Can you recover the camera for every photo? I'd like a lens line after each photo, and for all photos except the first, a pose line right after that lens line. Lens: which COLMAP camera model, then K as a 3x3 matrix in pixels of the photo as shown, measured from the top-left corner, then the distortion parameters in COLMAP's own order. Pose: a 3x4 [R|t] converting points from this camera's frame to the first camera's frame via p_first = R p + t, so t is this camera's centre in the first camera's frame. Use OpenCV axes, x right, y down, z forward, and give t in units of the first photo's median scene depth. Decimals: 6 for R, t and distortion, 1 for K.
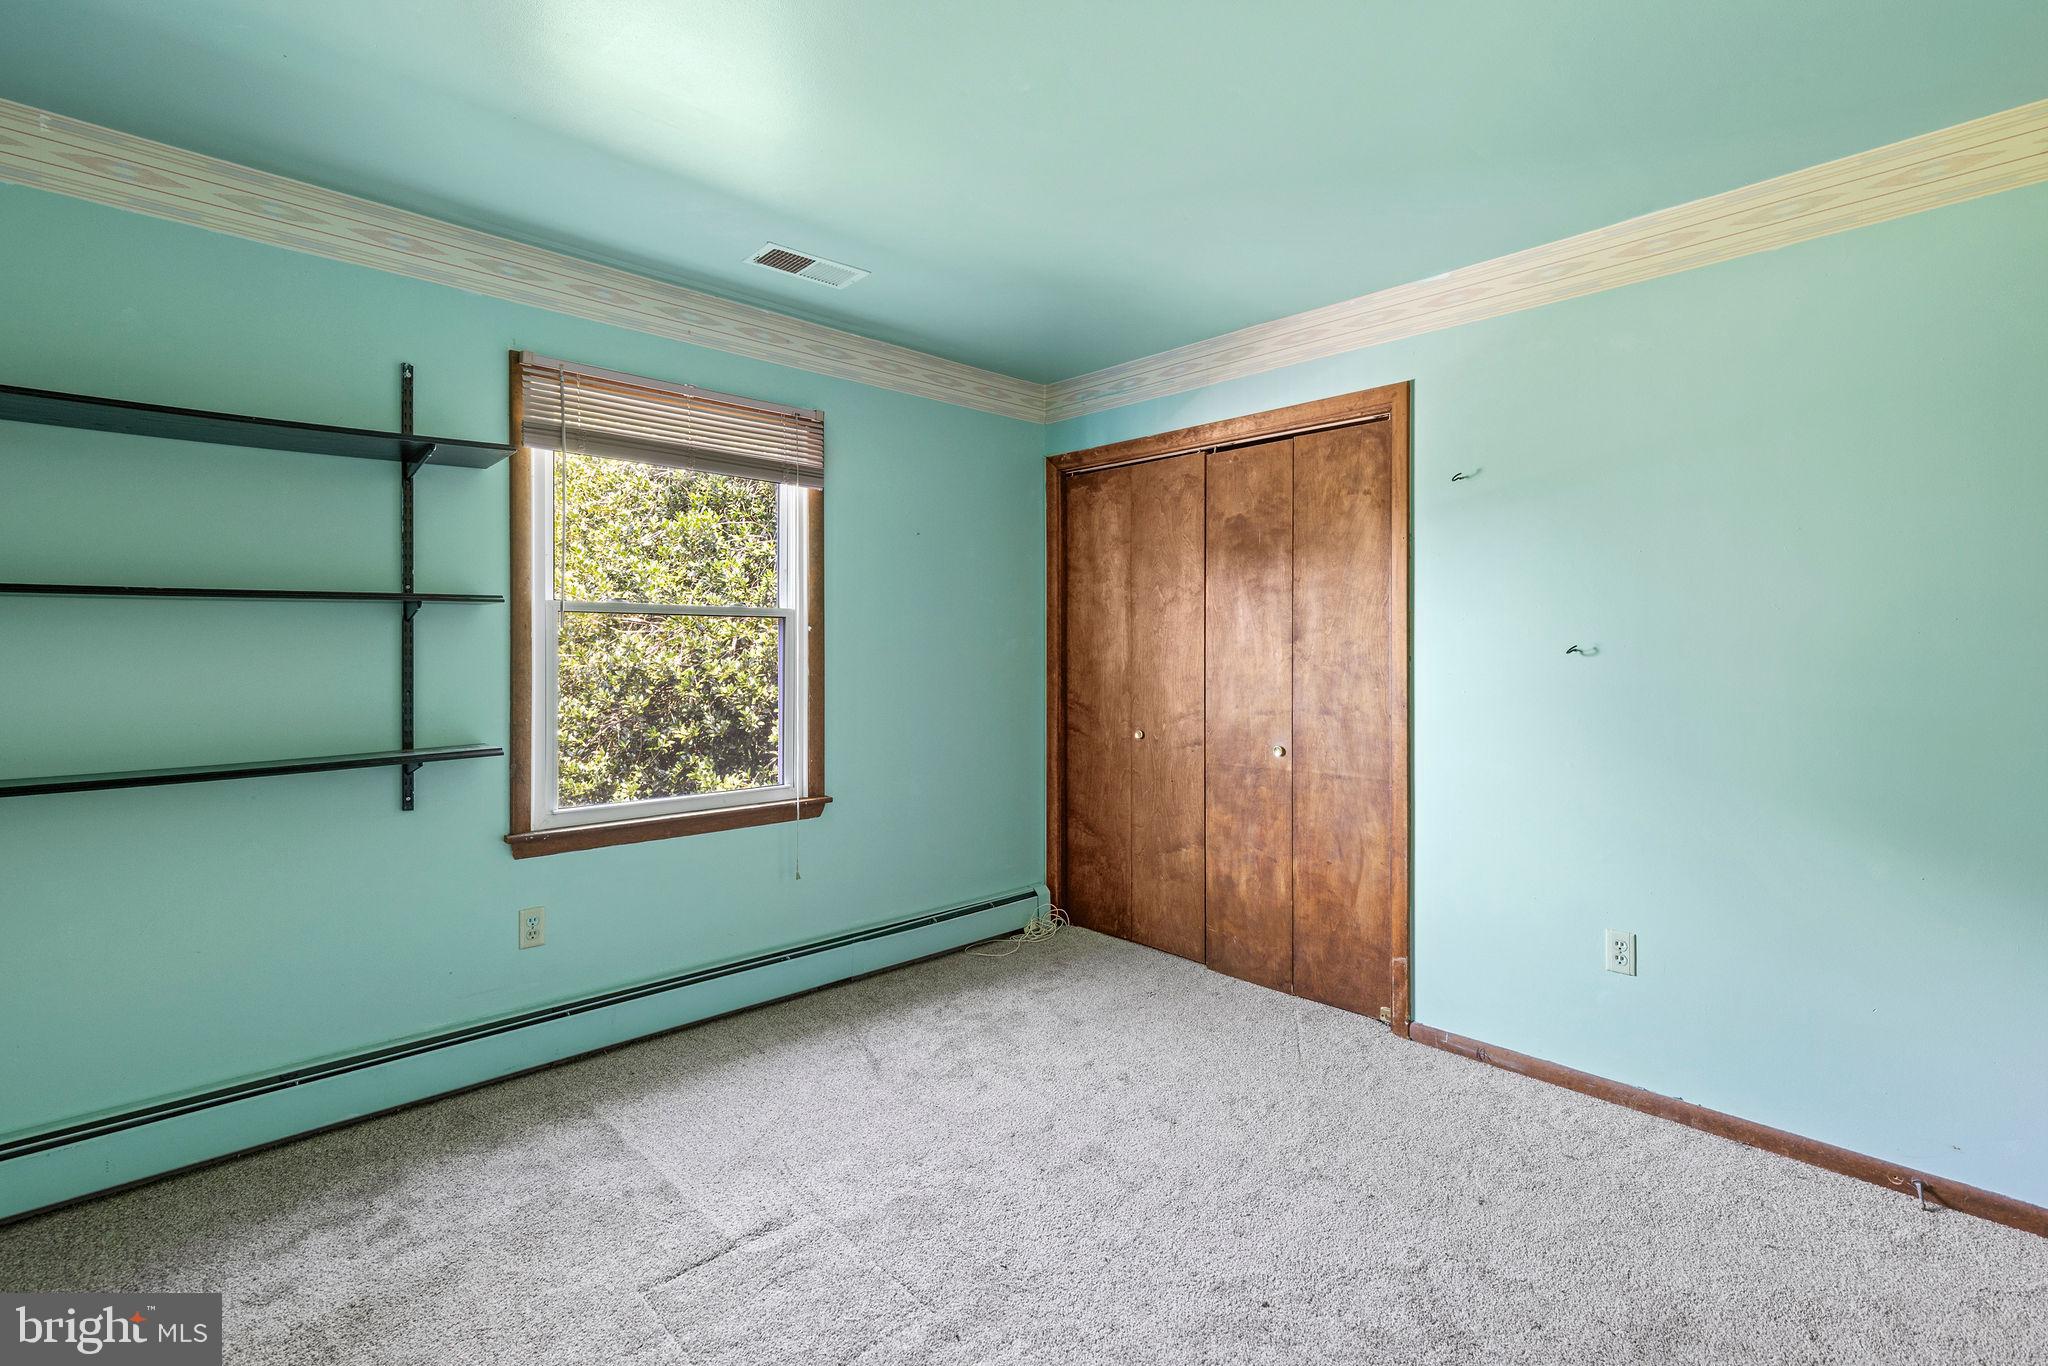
lens RADIAL K [[934.0, 0, 1027.4], [0, 934.0, 639.9], [0, 0, 1]] dist [0.008621, -0.001129]
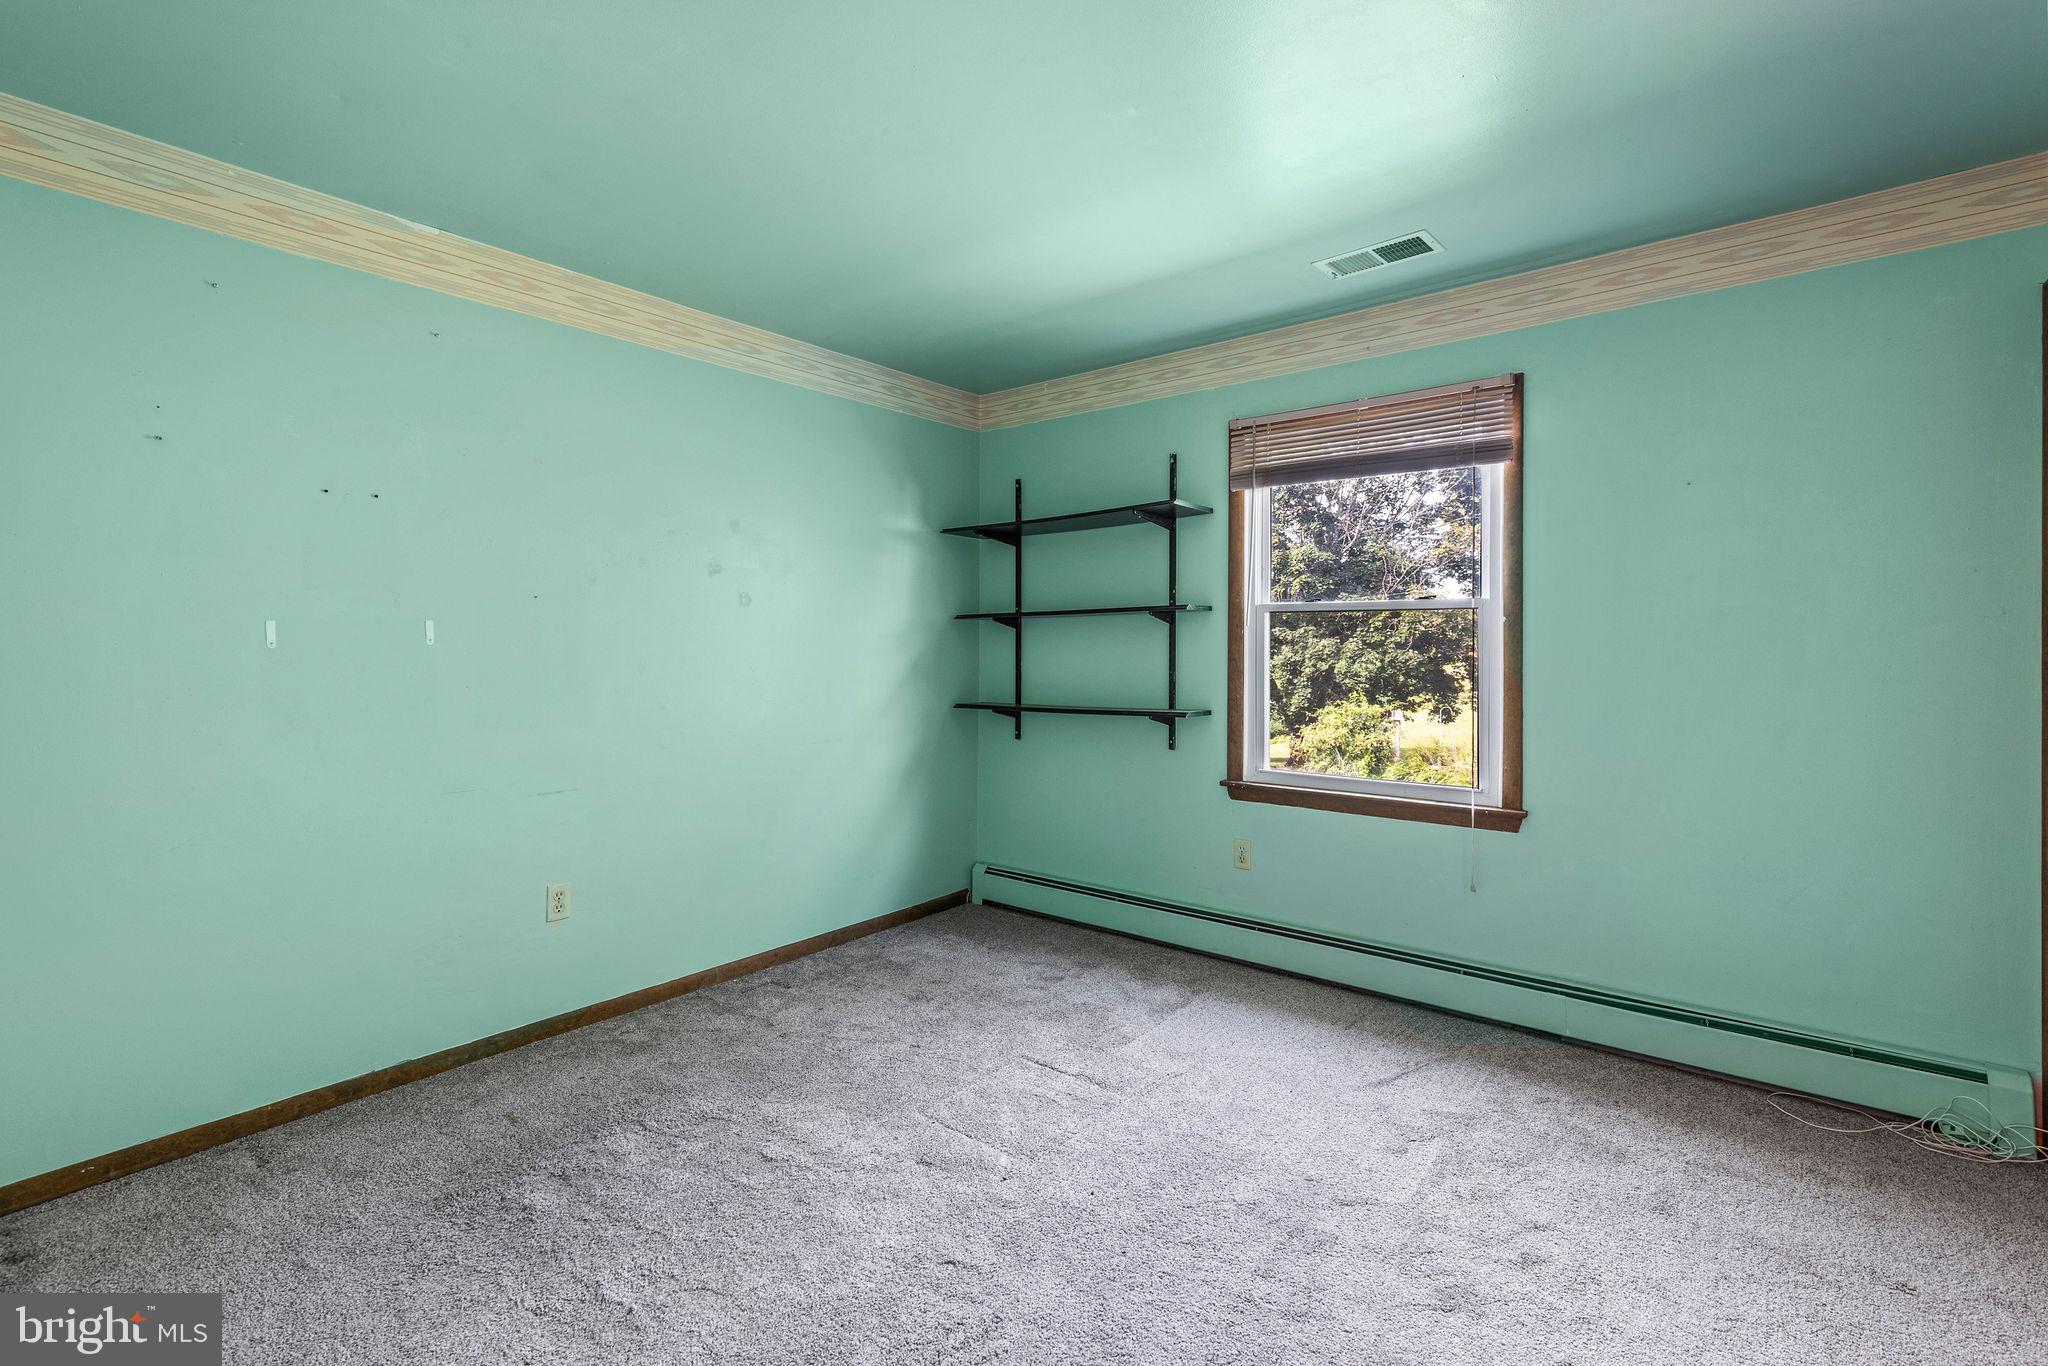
lens RADIAL K [[934.0, 0, 1027.4], [0, 934.0, 639.9], [0, 0, 1]] dist [0.008621, -0.001129]
pose [[0.125606, -0.005890, -0.992063, 0.742247], [0.008952, 0.999948, -0.004804, 0.008819], [0.992040, -0.008277, 0.125653, 0.539580]]
